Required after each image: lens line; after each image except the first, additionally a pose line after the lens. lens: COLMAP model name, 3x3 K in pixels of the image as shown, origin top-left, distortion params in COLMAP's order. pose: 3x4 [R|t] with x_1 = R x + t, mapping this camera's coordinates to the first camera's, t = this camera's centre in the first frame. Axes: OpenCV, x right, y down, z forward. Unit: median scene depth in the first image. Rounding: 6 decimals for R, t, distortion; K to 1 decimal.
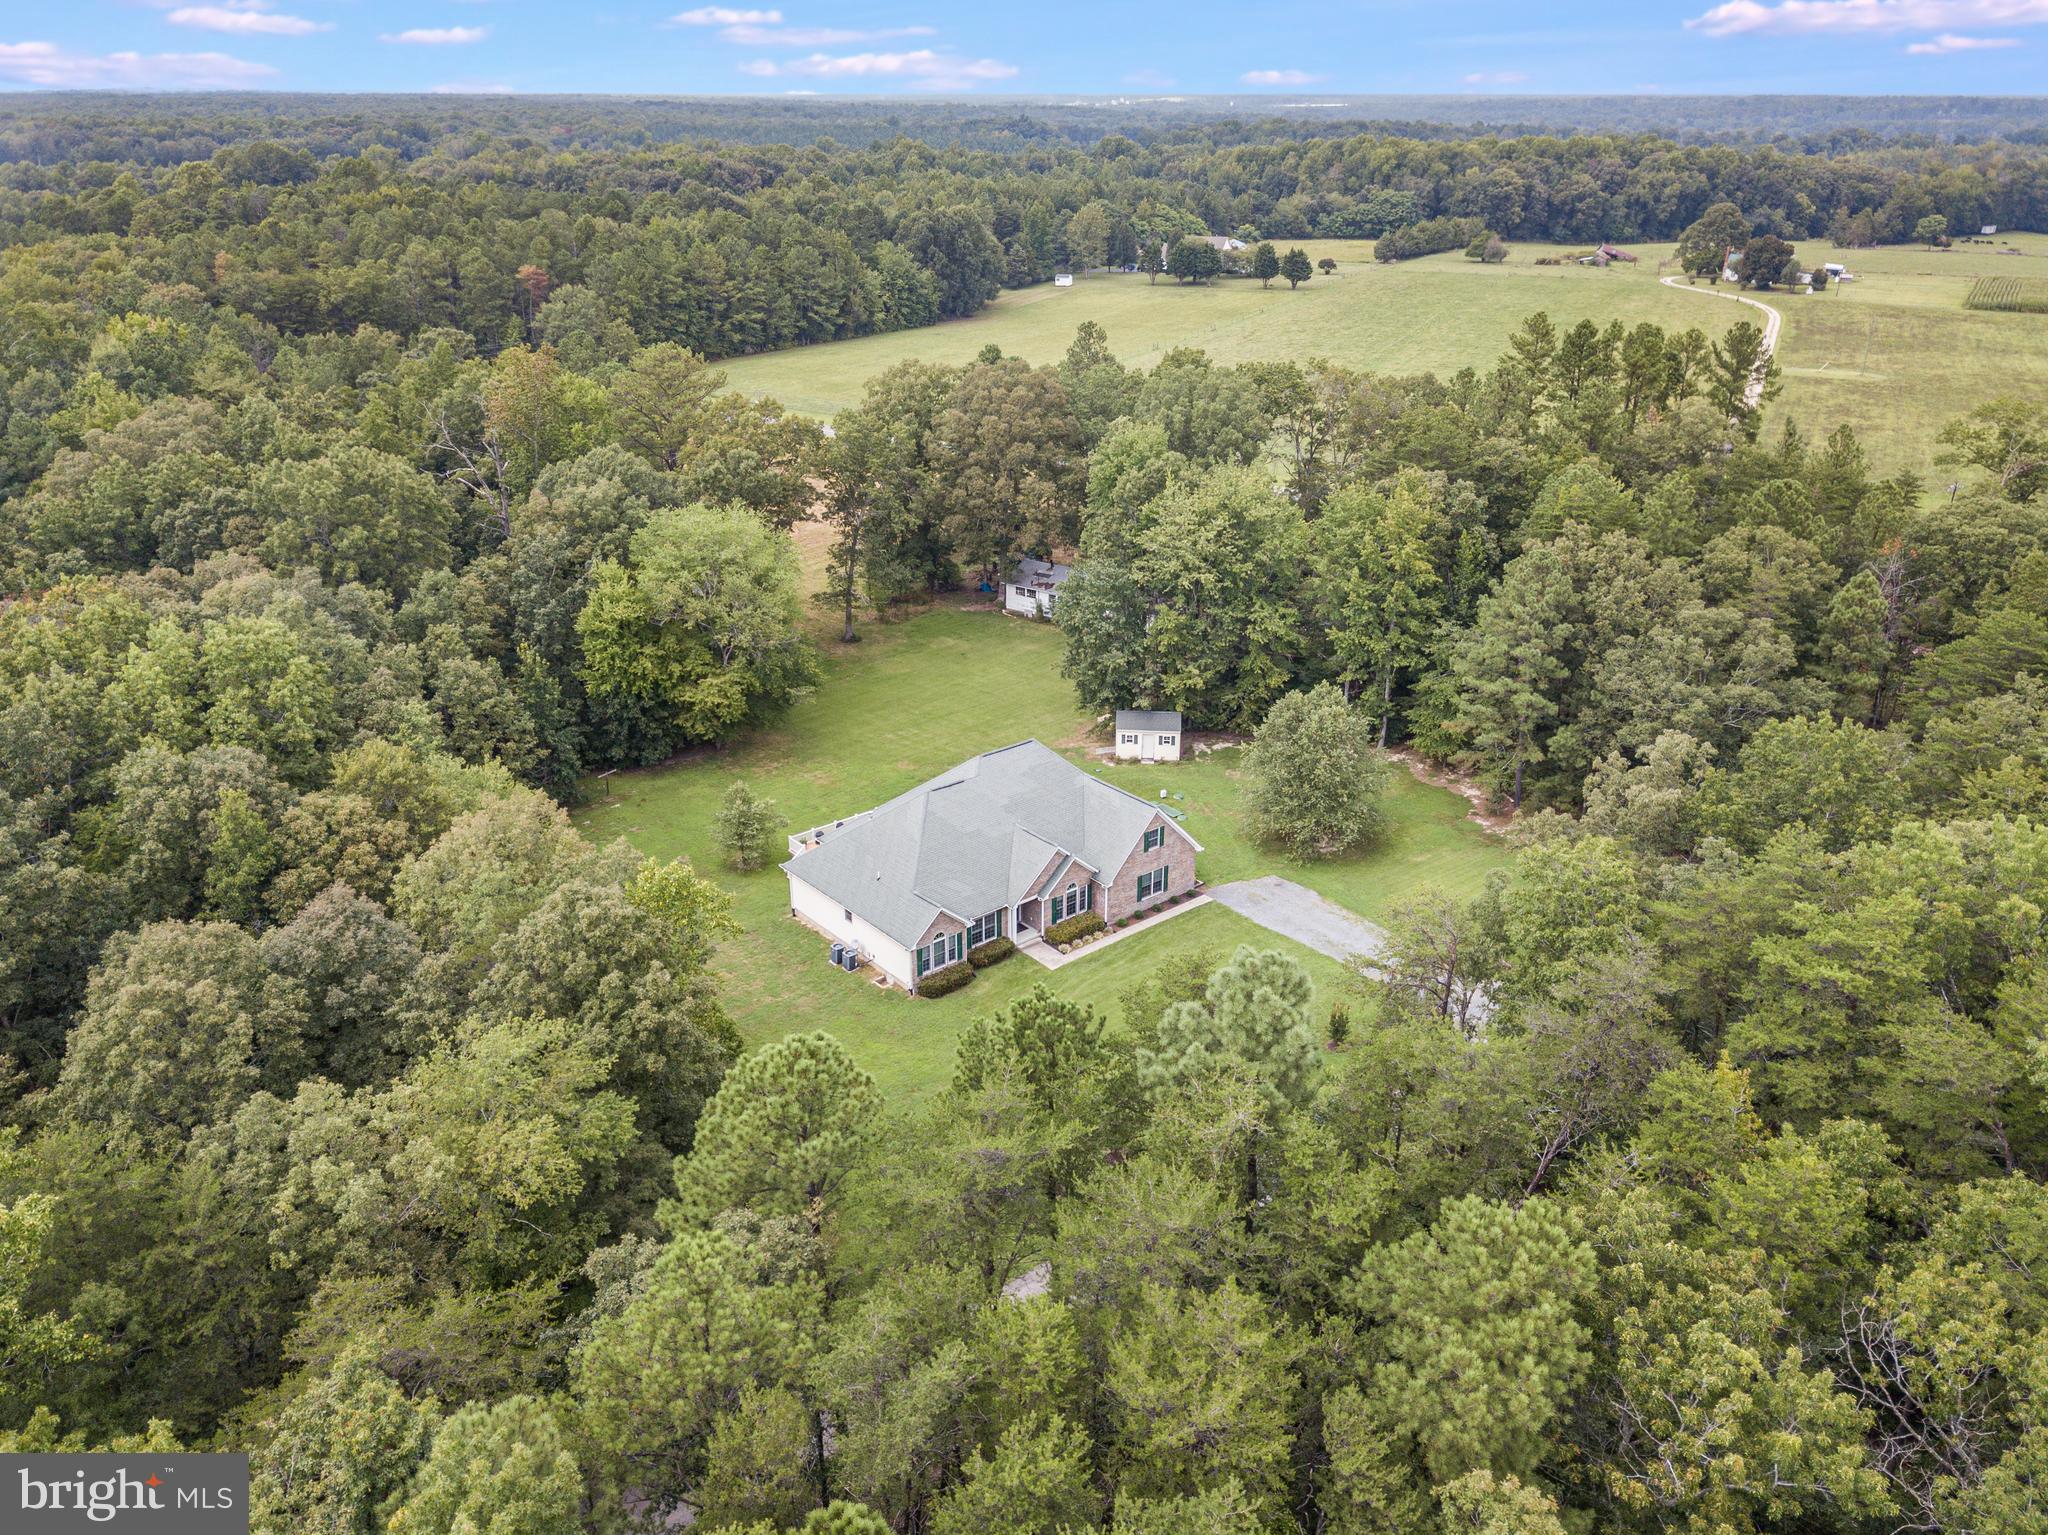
lens RADIAL K [[1541.8, 0, 1048.2], [0, 1541.8, 768.9], [0, 0, 1]] dist [-0.001510, -0.004299]
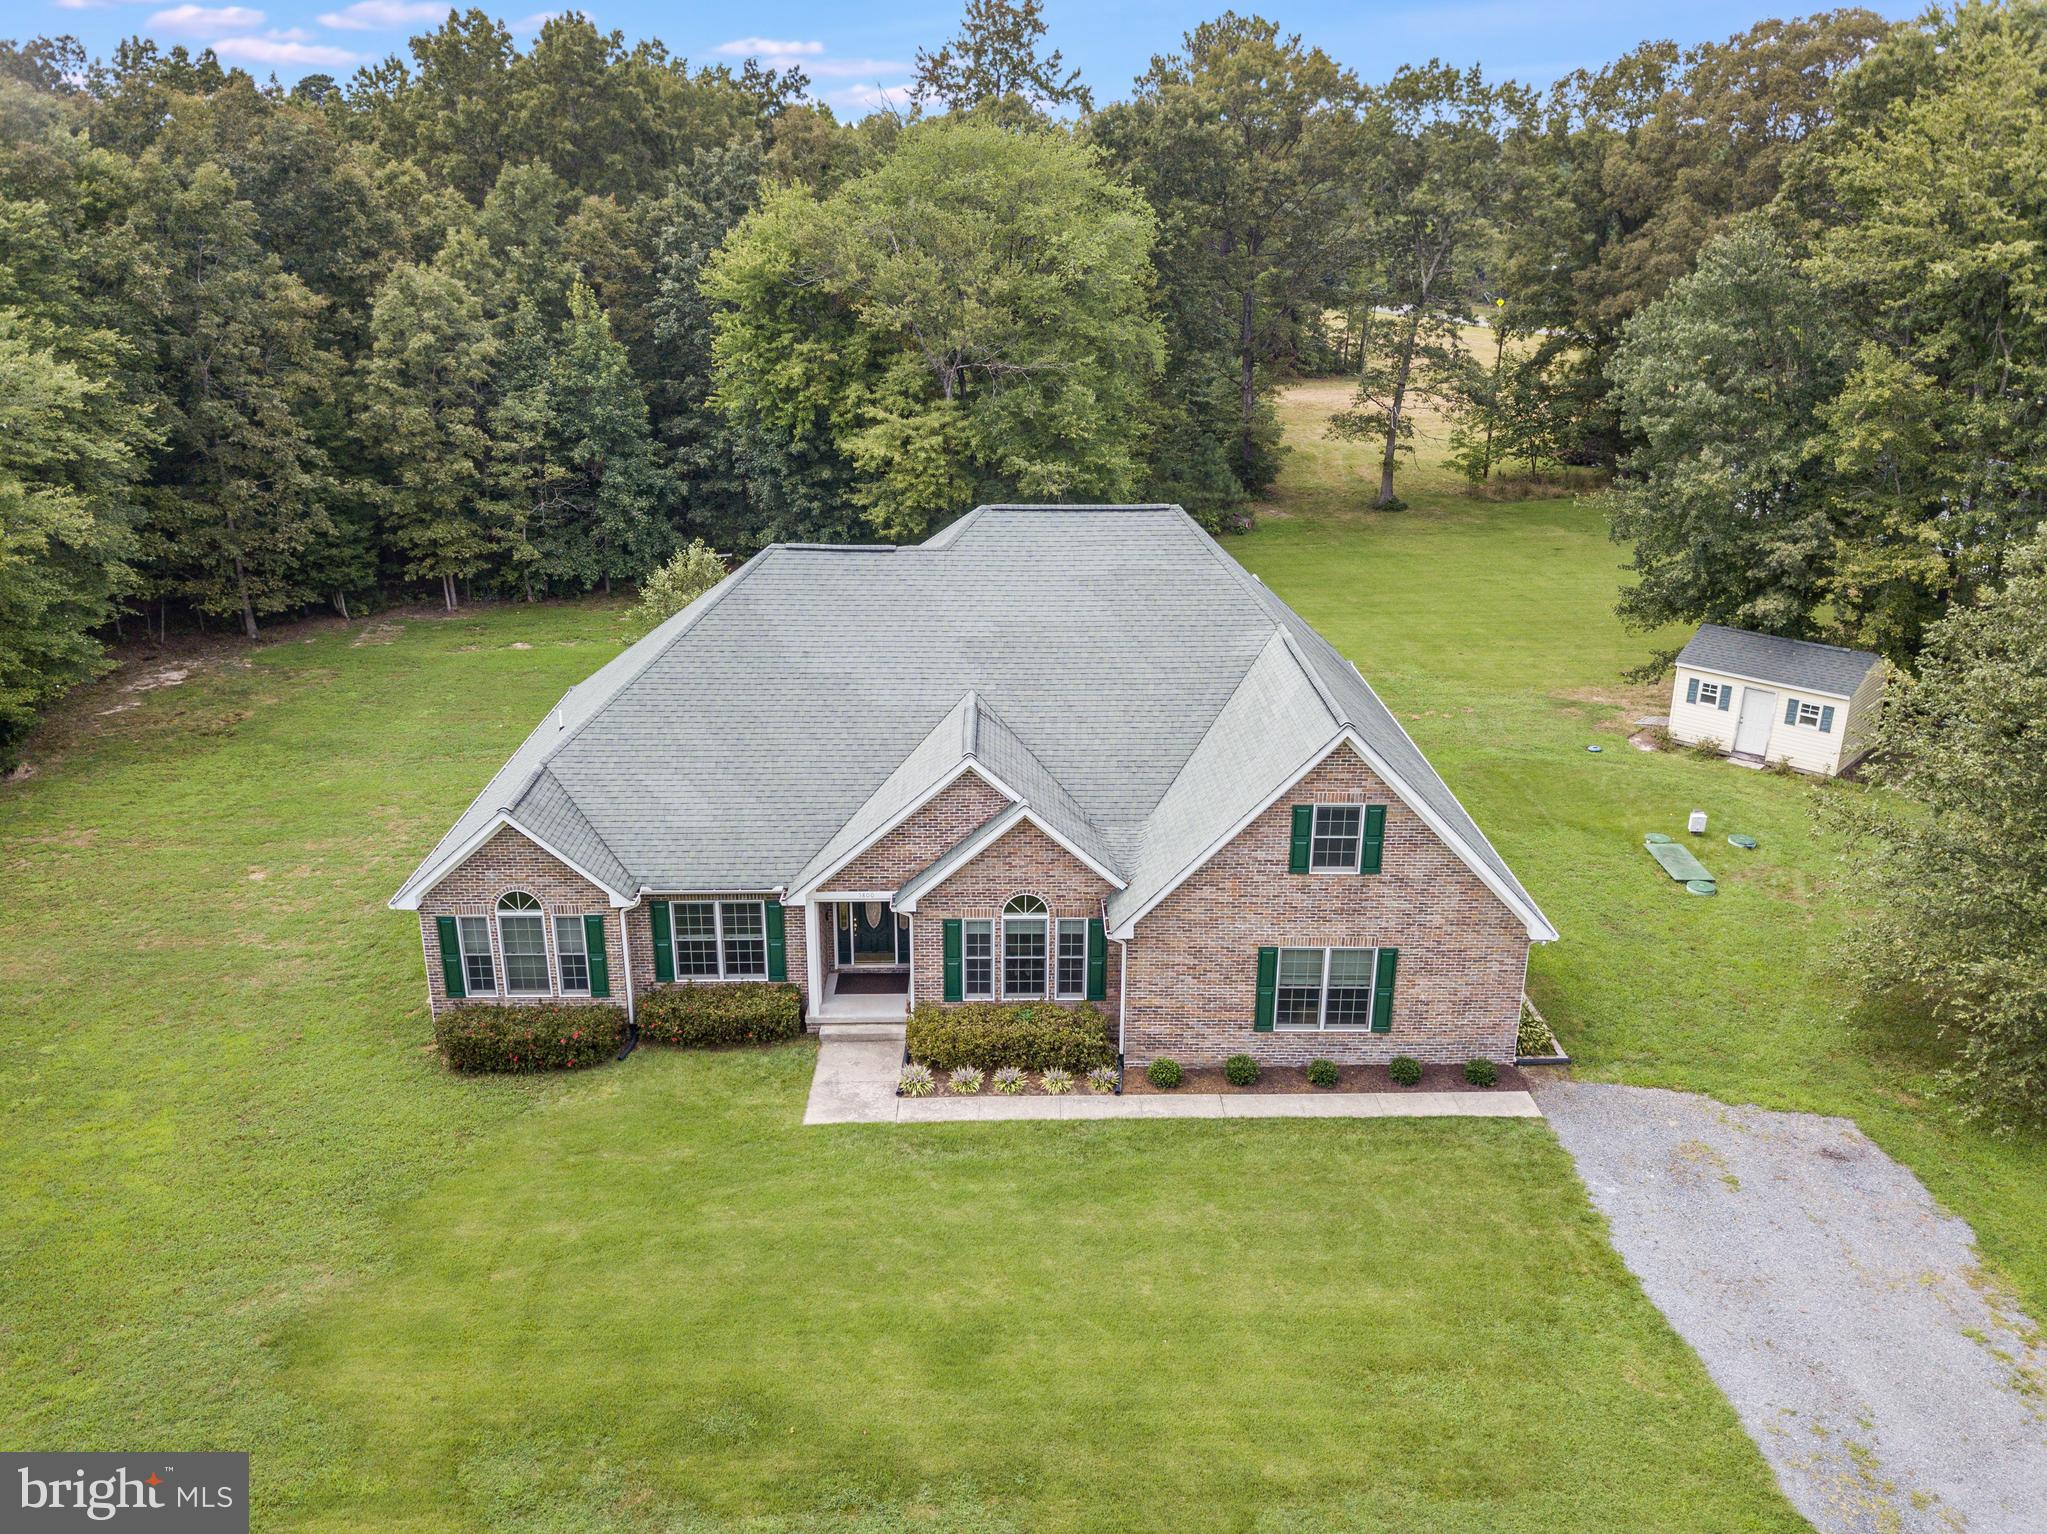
lens RADIAL K [[1562.2, 0, 1023.5], [0, 1562.2, 767.0], [0, 0, 1]] dist [0.013068, -0.000304]
pose [[0.775603, 0.219733, -0.591742, 0.168185], [-0.252005, 0.967295, 0.028883, 0.033167], [0.578735, 0.126720, 0.805610, 0.620850]]
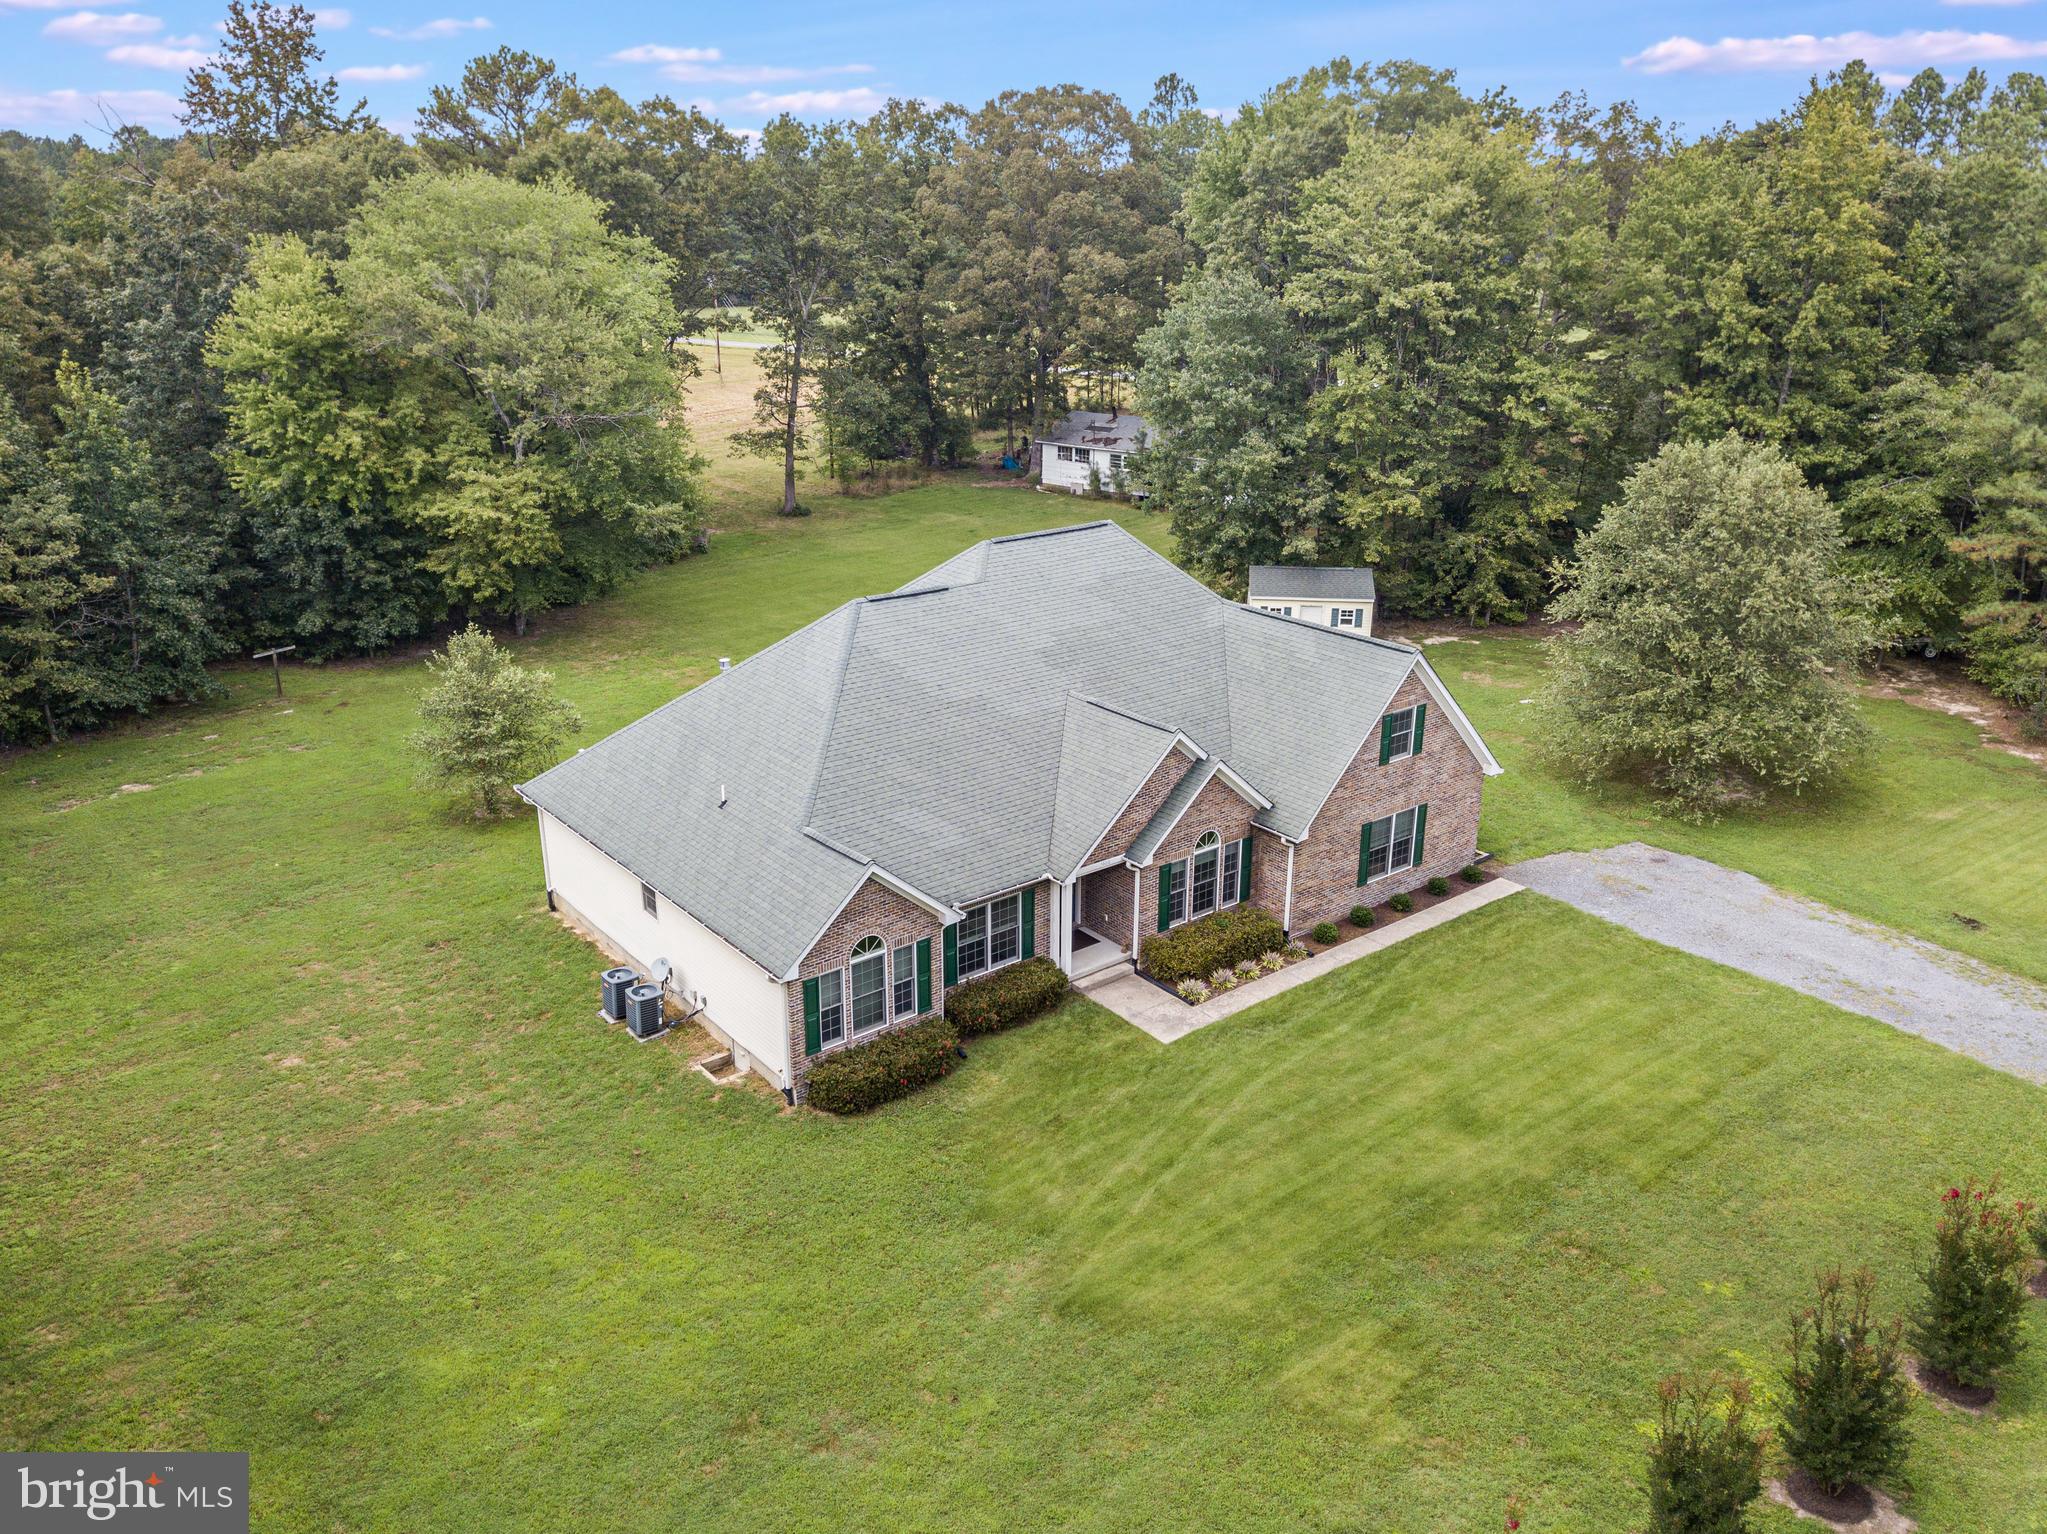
lens RADIAL K [[1562.2, 0, 1023.5], [0, 1562.2, 767.0], [0, 0, 1]] dist [0.013068, -0.000304]
pose [[0.999381, 0.012885, -0.032730, -0.016889], [-0.014608, 0.998489, -0.052972, 0.067162], [0.031998, 0.053418, 0.998059, 0.493853]]
